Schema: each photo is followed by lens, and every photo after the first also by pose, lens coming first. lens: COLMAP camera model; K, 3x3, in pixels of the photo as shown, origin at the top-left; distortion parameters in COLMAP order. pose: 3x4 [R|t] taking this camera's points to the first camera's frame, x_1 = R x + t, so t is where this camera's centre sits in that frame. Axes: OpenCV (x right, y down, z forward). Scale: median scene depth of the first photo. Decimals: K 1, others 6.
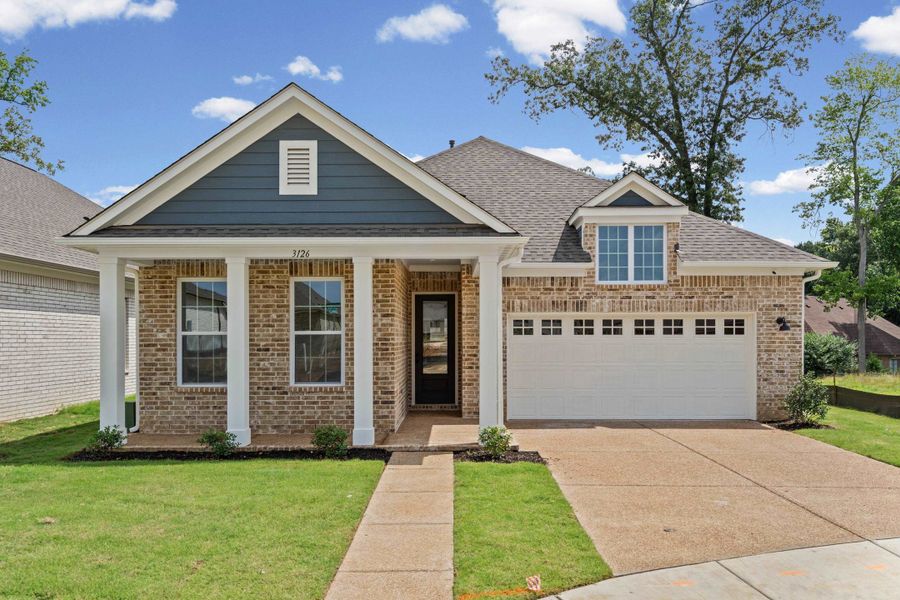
lens RADIAL K [[665.2, 0, 450.0], [0, 665.2, 300.0], [0, 0, 1]] dist [0.001504, 0.000016]
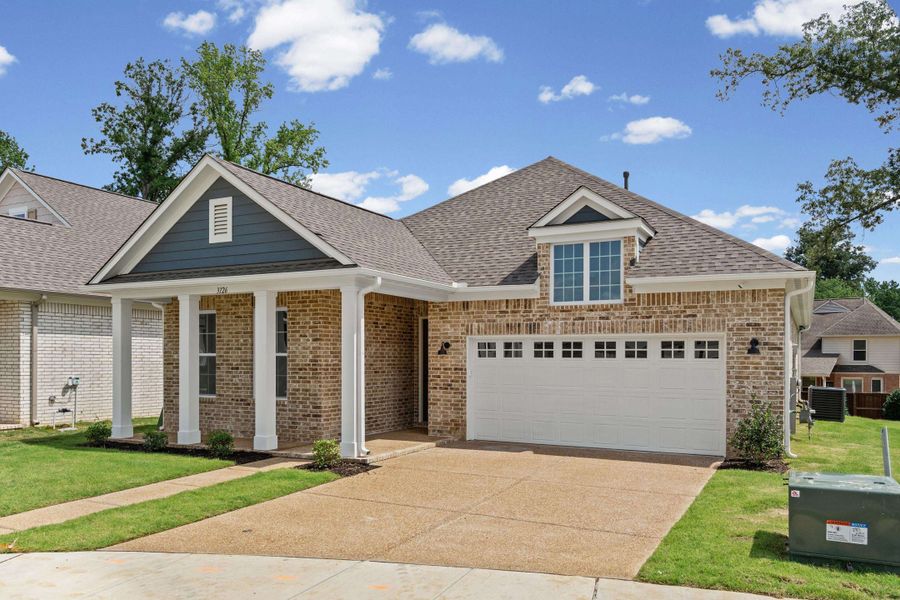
lens RADIAL K [[676.6, 0, 449.5], [0, 676.6, 314.5], [0, 0, 1]] dist [-0.001594, -0.007912]
pose [[0.896620, -0.022602, -0.442223, 0.526639], [0.018301, 0.999735, -0.013991, 0.000373], [0.442422, 0.004451, 0.896796, 0.048962]]
